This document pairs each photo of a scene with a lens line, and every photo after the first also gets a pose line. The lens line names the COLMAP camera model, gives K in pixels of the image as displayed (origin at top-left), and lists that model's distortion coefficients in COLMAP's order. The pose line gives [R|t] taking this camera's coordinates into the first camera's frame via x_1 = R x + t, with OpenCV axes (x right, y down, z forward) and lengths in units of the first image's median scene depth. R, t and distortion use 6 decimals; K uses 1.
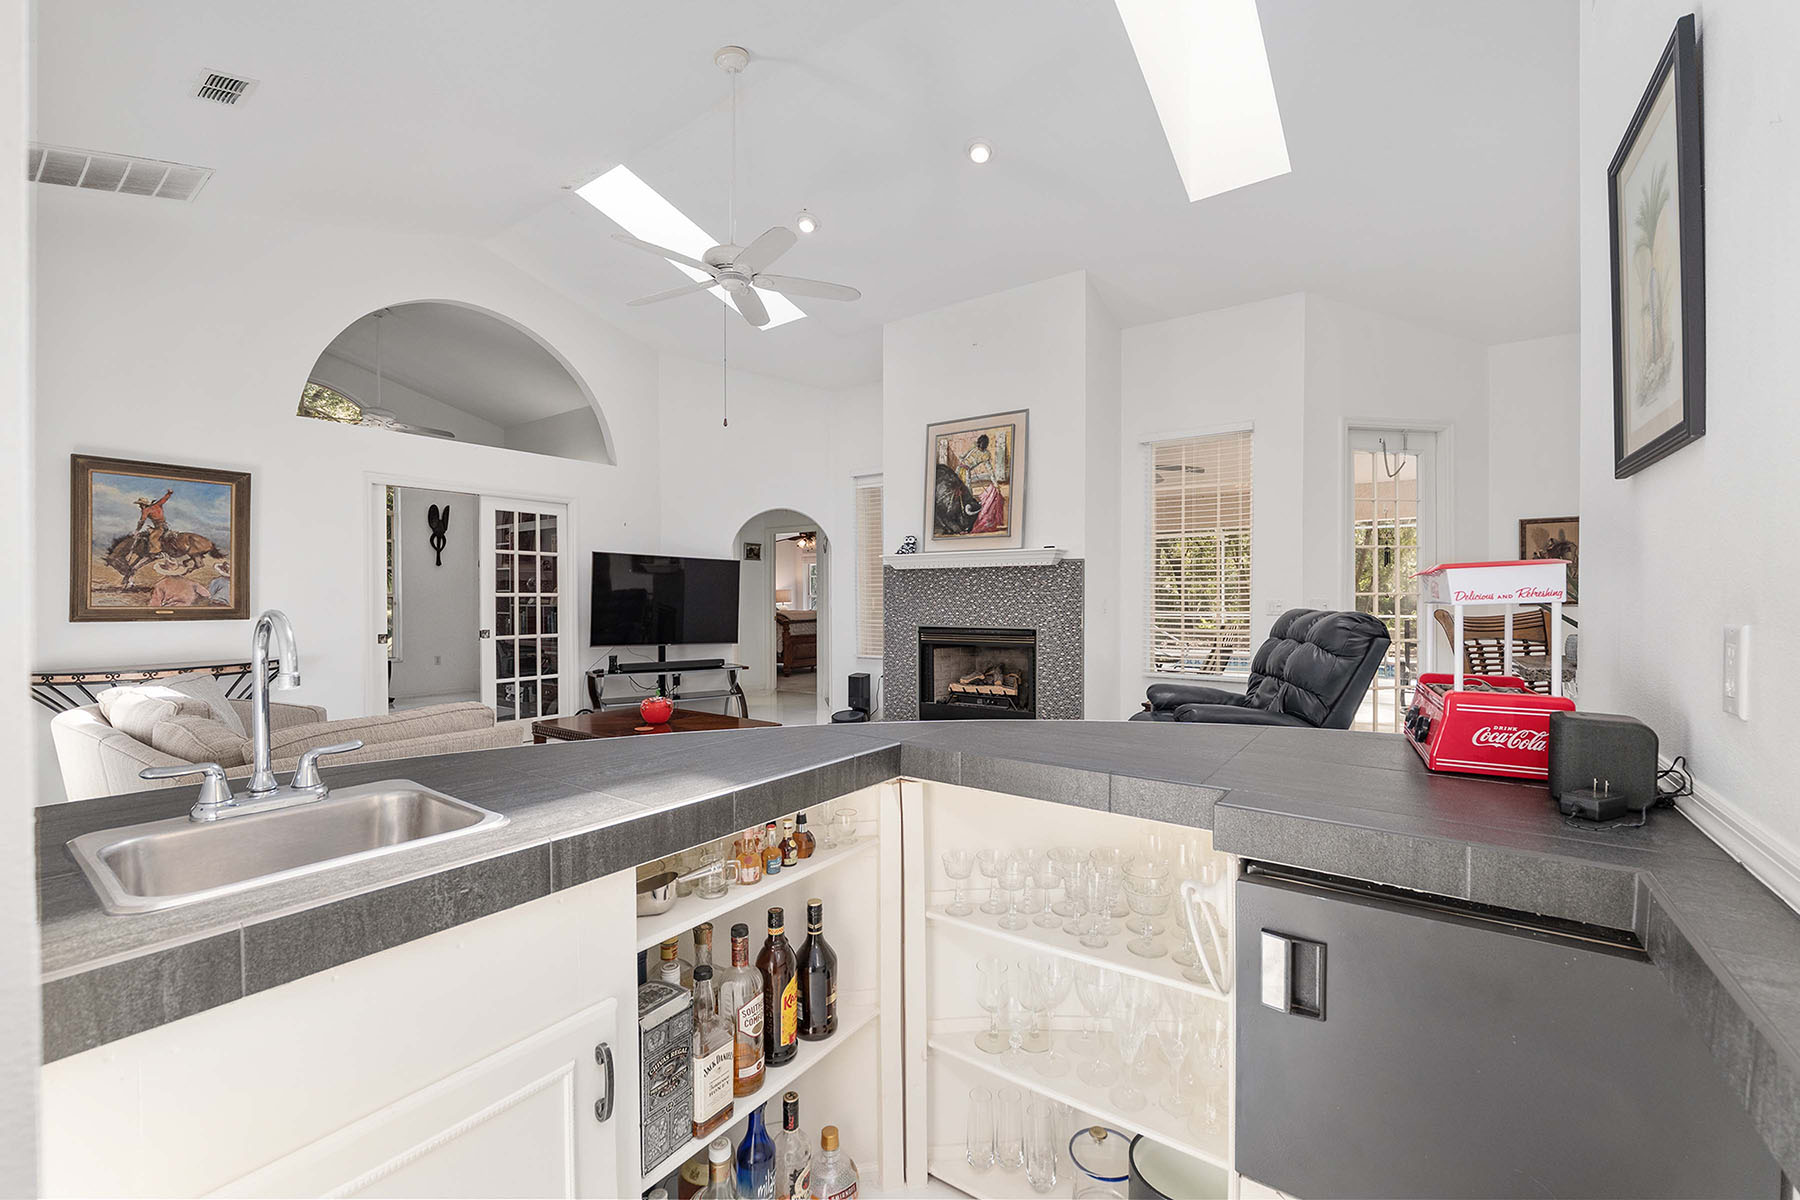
lens RADIAL K [[737.0, 0, 896.1], [0, 737.0, 602.5], [0, 0, 1]] dist [-0.010869, 0.000198]
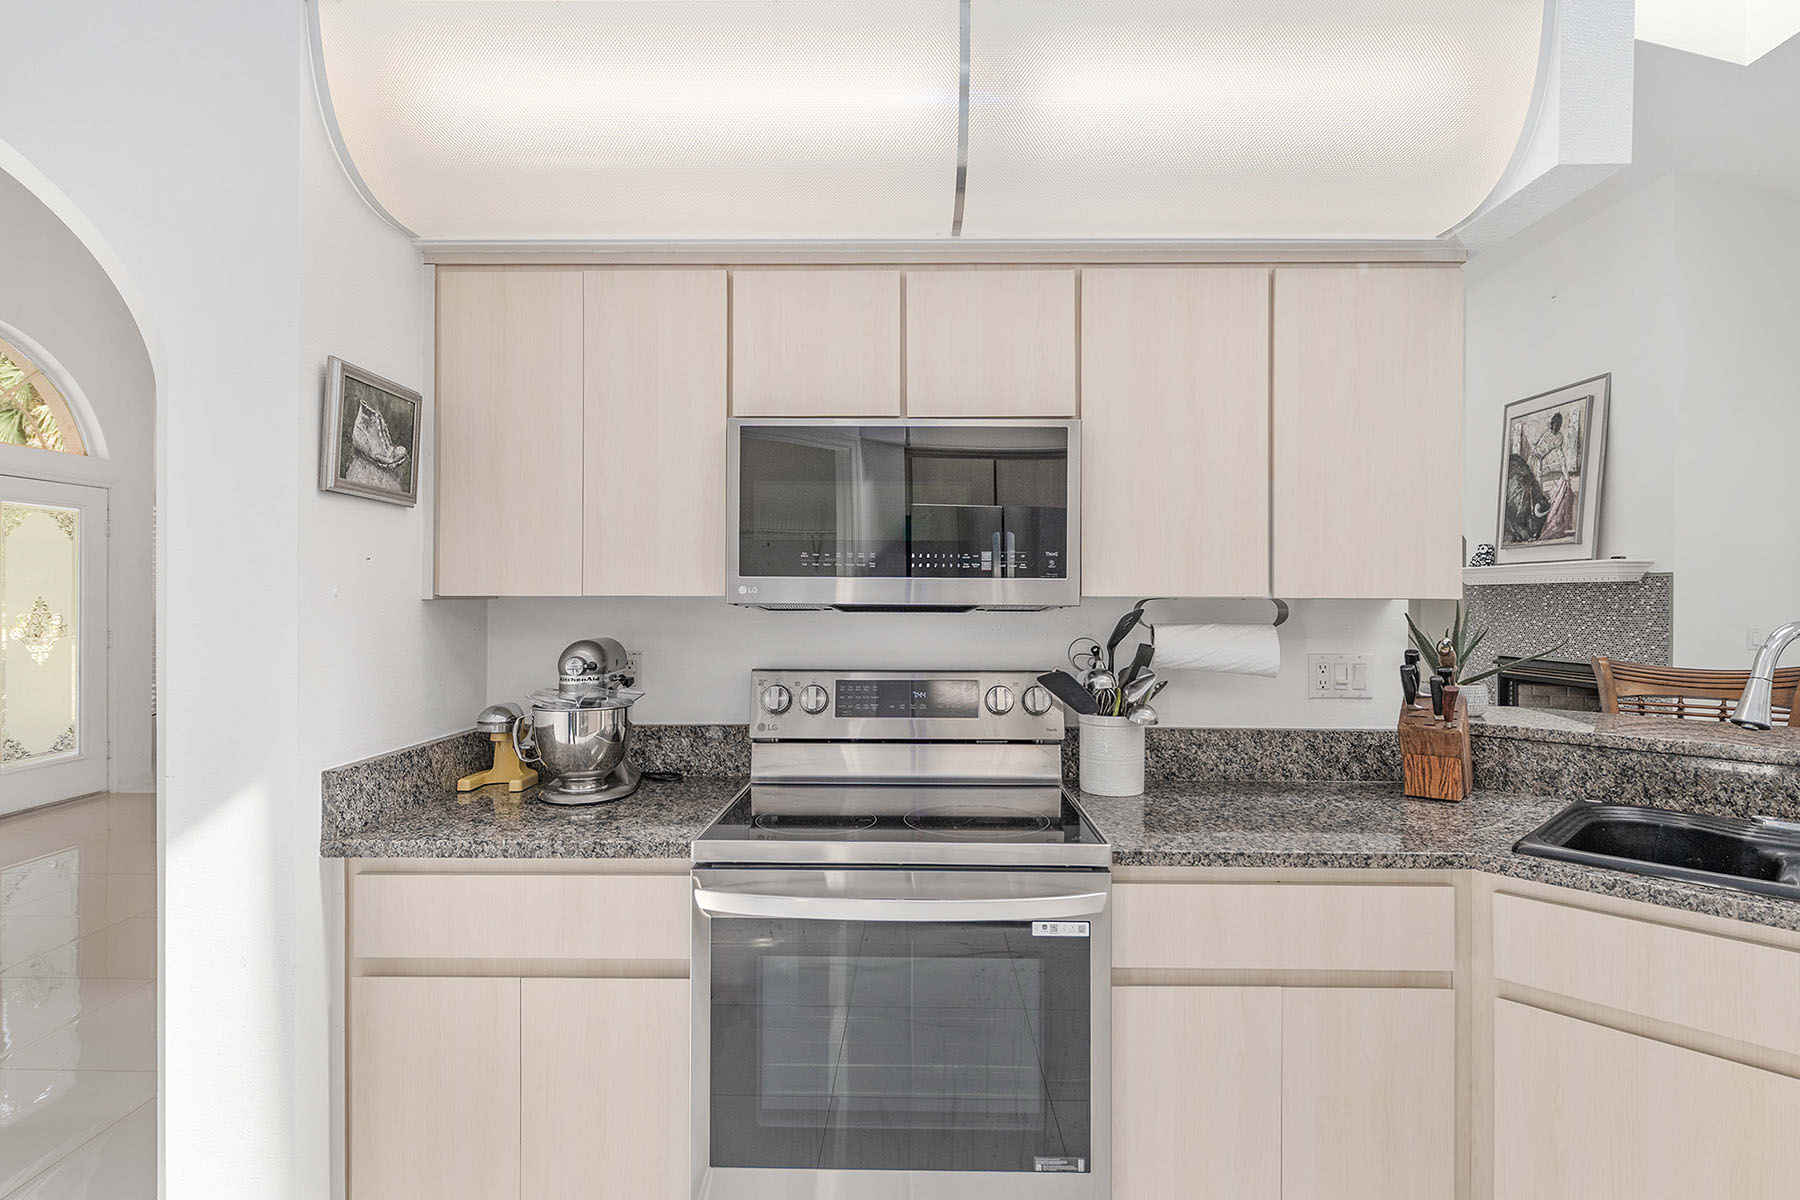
lens RADIAL K [[942.9, 0, 896.9], [0, 942.9, 591.3], [0, 0, 1]] dist [0.000858, 0.000424]
pose [[0.574112, 0.000120, -0.818777, 0.531599], [-0.015155, 0.999830, -0.010481, -0.018390], [0.818636, 0.018426, 0.574016, -0.138850]]
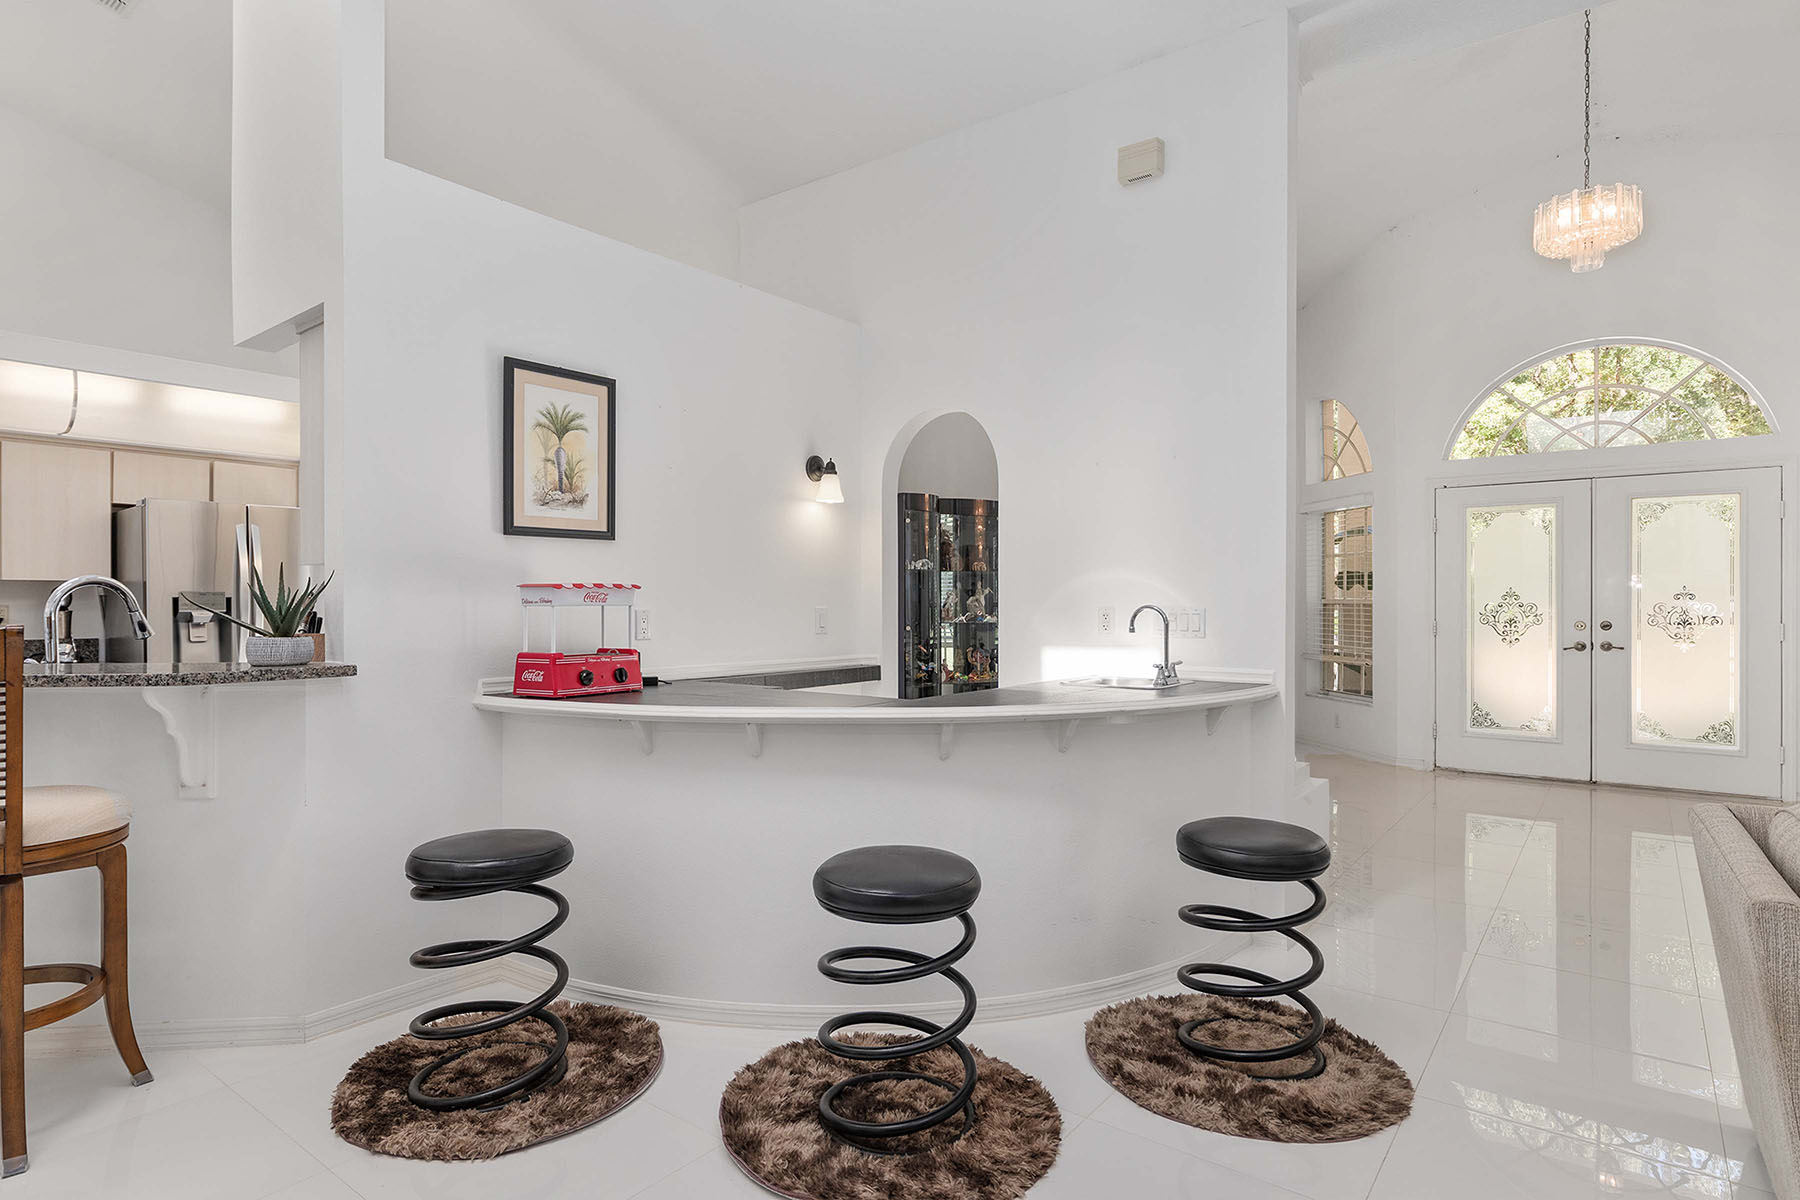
lens RADIAL K [[952.9, 0, 900.0], [0, 952.9, 600.0], [0, 0, 1]] dist [-0.001750, -0.000635]
pose [[-0.999619, 0.002944, 0.027439, -0.007679], [0.003194, 0.999954, 0.009074, -0.006488], [-0.027411, 0.009158, -0.999582, 0.804737]]
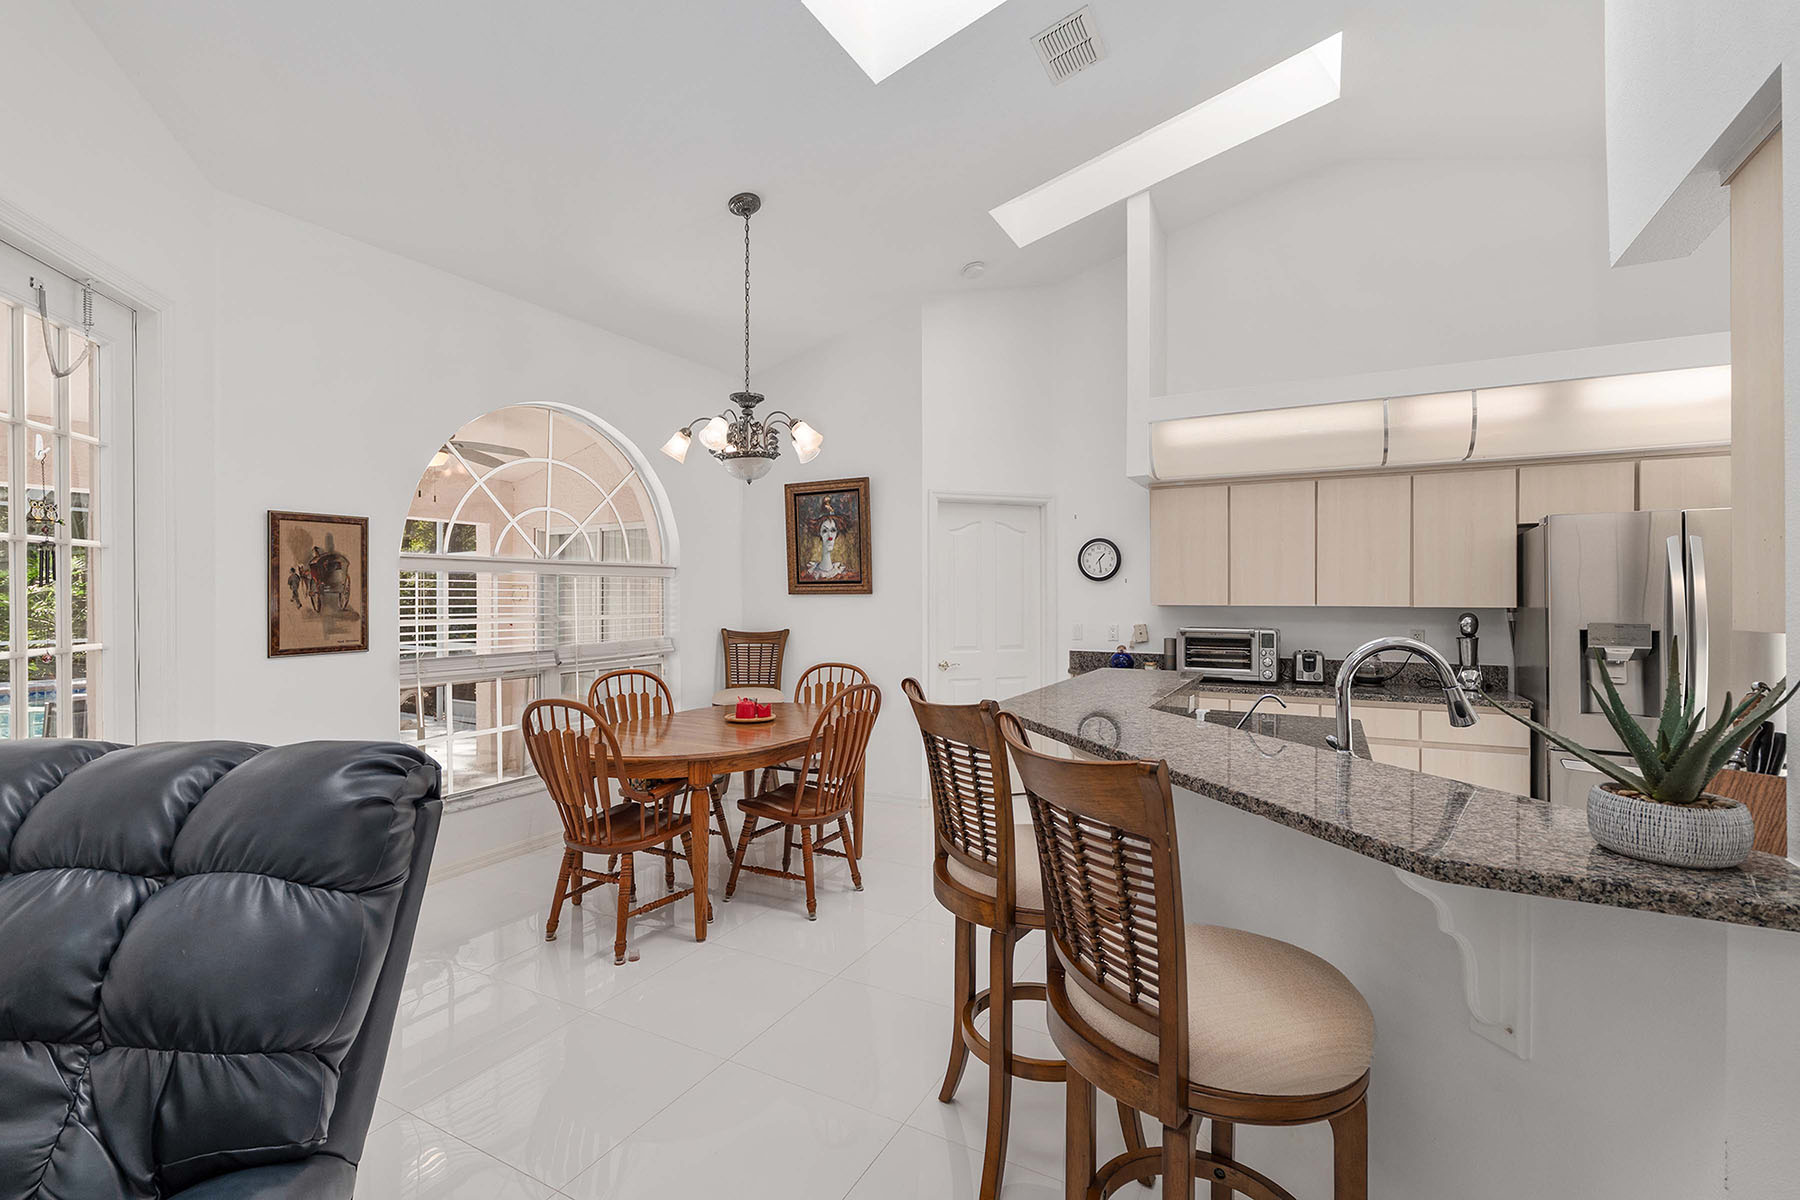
lens RADIAL K [[788.6, 0, 900.0], [0, 788.6, 600.0], [0, 0, 1]] dist [-0.001969, 0.000102]
pose [[-0.129716, -0.004480, 0.991541, 0.153576], [0.011018, 0.999922, 0.005959, -0.037188], [-0.991490, 0.011698, -0.129656, 0.539661]]
